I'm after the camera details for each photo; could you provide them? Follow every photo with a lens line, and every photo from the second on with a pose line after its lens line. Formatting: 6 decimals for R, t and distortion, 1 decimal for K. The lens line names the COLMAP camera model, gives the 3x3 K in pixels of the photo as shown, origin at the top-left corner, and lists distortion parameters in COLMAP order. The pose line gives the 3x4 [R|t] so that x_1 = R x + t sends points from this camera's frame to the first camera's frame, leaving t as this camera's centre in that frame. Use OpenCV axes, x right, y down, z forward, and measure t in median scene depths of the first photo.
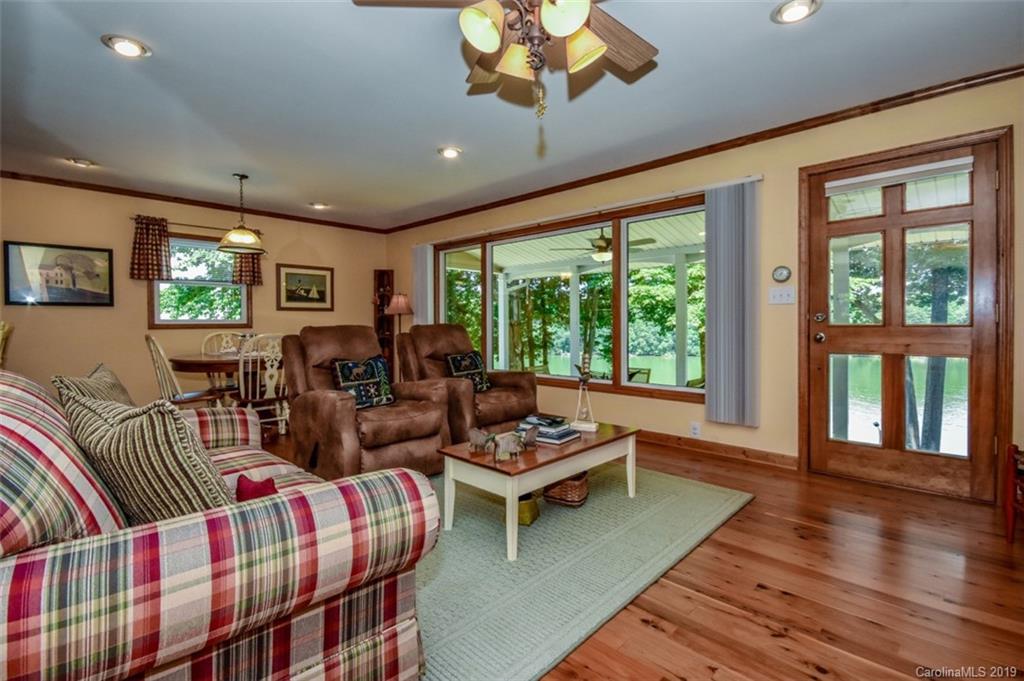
lens RADIAL K [[467.2, 0, 512.6], [0, 467.2, 339.7], [0, 0, 1]] dist [0.001205, -0.000207]
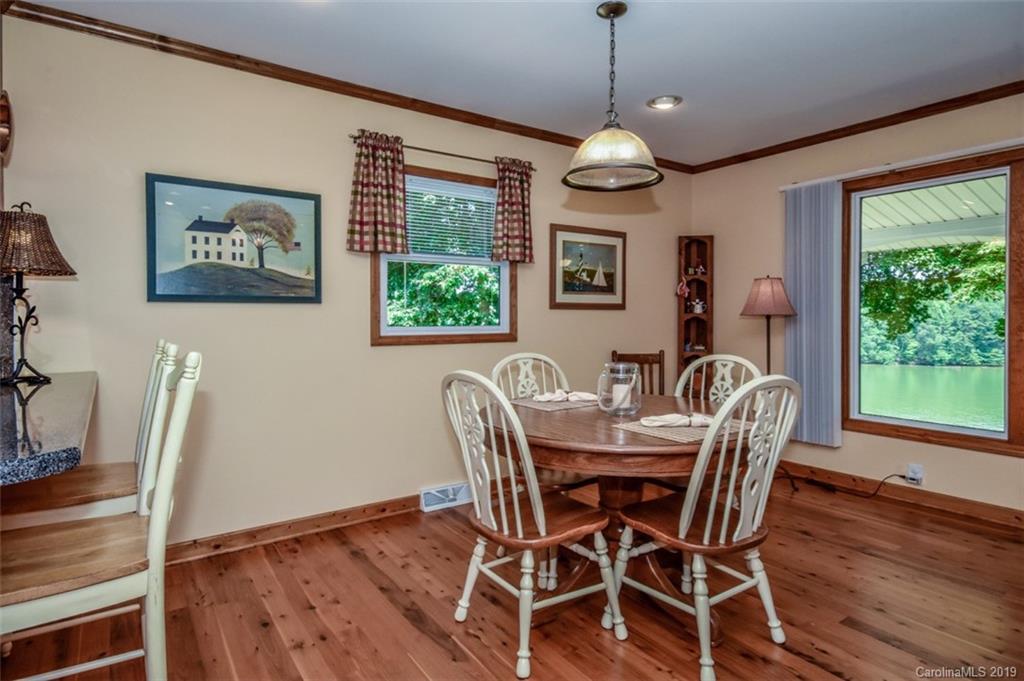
lens RADIAL K [[549.0, 0, 512.1], [0, 549.0, 333.8], [0, 0, 1]] dist [-0.007860, -0.000268]
pose [[0.982104, 0.009126, -0.188116, -0.509339], [-0.010353, 0.999931, -0.005540, -0.034650], [0.188052, 0.007388, 0.982131, 0.420638]]
